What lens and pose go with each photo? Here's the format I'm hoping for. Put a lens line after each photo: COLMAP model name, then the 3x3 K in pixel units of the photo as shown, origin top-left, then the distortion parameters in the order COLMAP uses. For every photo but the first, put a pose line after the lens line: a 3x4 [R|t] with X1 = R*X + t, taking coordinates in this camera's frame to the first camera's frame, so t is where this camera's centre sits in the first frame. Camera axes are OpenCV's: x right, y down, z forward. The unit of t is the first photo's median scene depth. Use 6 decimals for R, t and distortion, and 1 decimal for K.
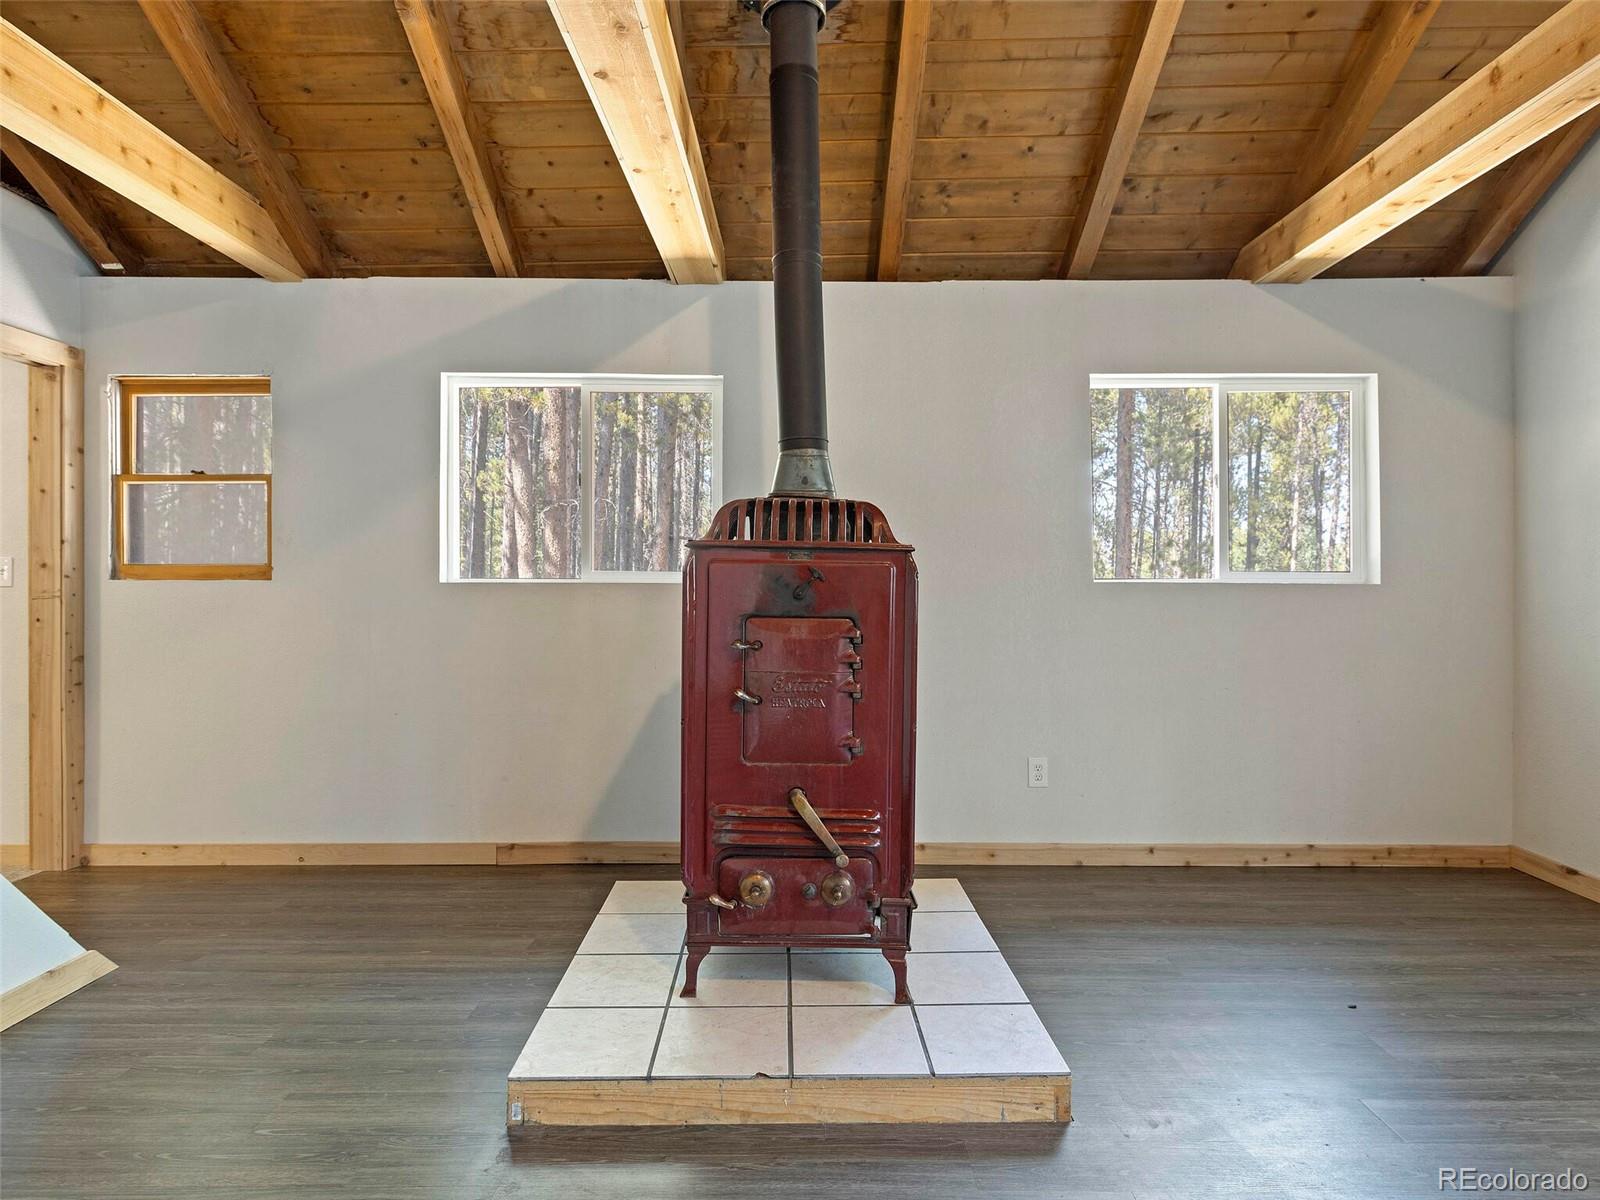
lens RADIAL K [[855.4, 0, 796.5], [0, 855.4, 593.5], [0, 0, 1]] dist [-0.001228, 0.001202]
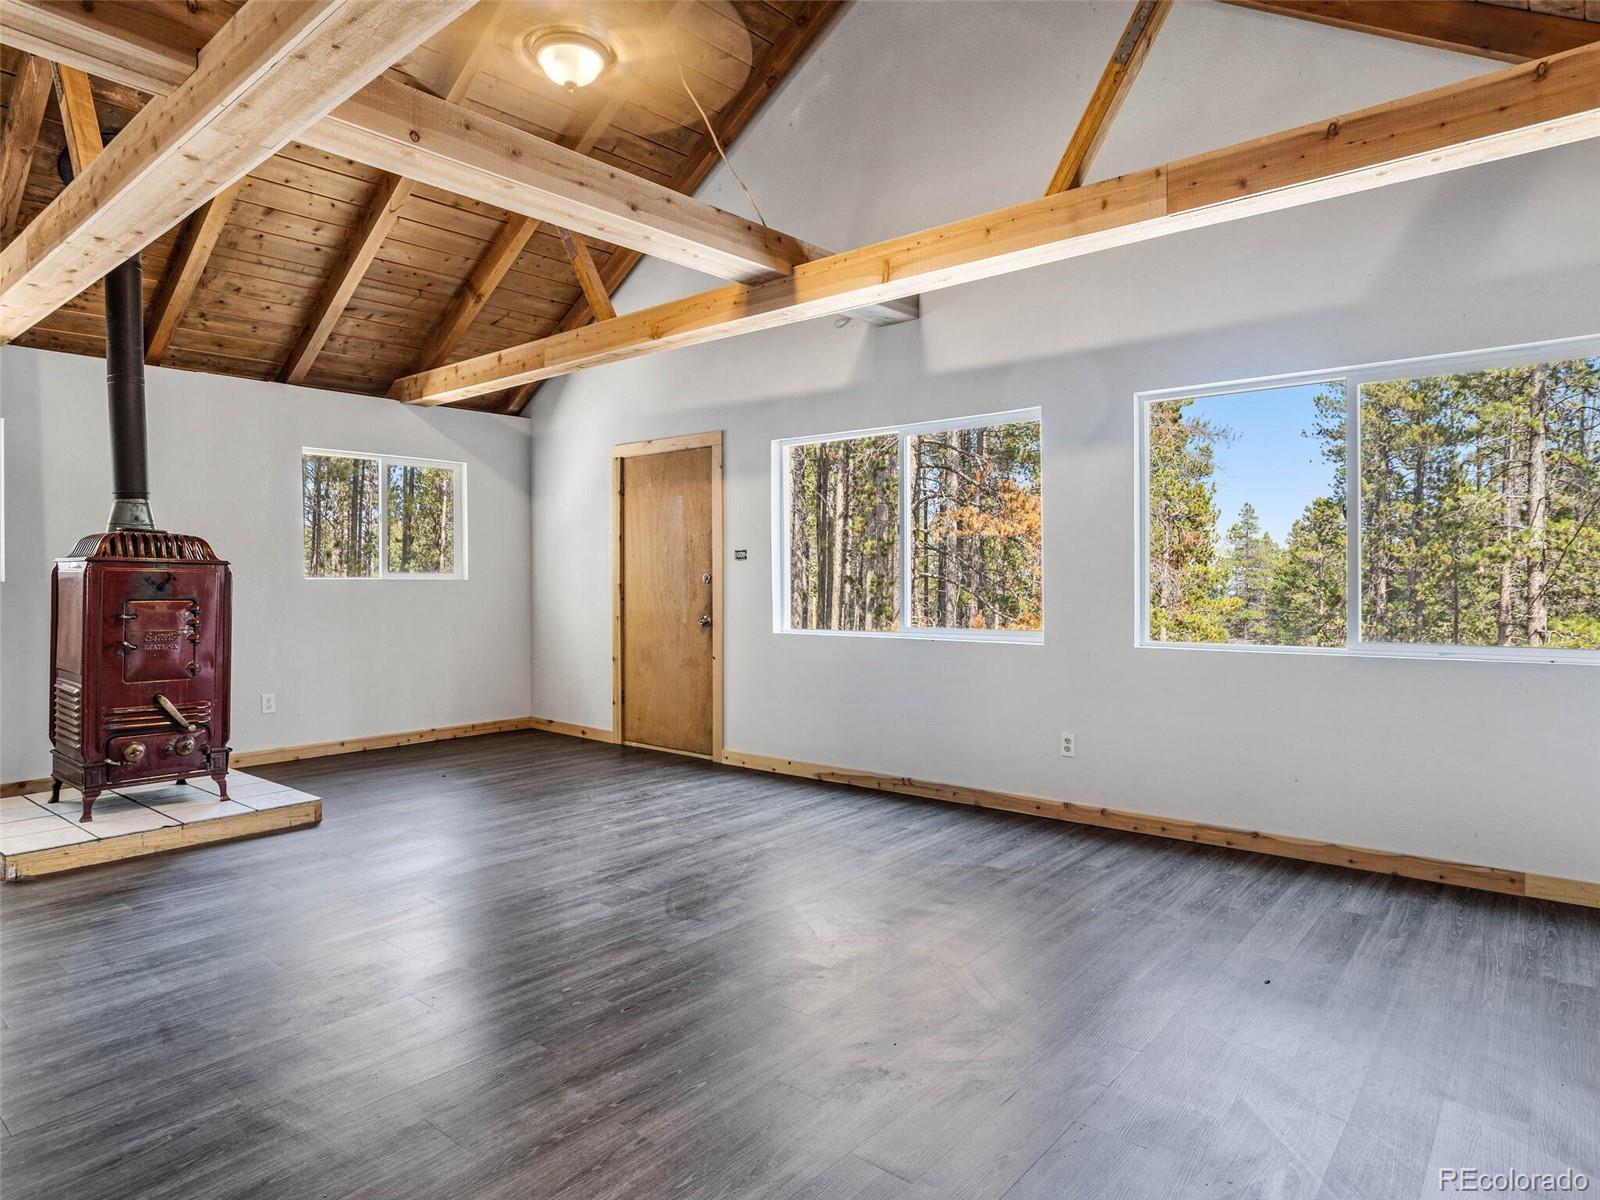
lens RADIAL K [[948.9, 0, 791.9], [0, 948.9, 561.7], [0, 0, 1]] dist [-0.049427, 0.047960]
pose [[0.641266, 0.009922, 0.767254, -0.427640], [0.011537, 0.999679, -0.022570, 0.003634], [-0.767232, 0.023326, 0.640946, -0.840991]]
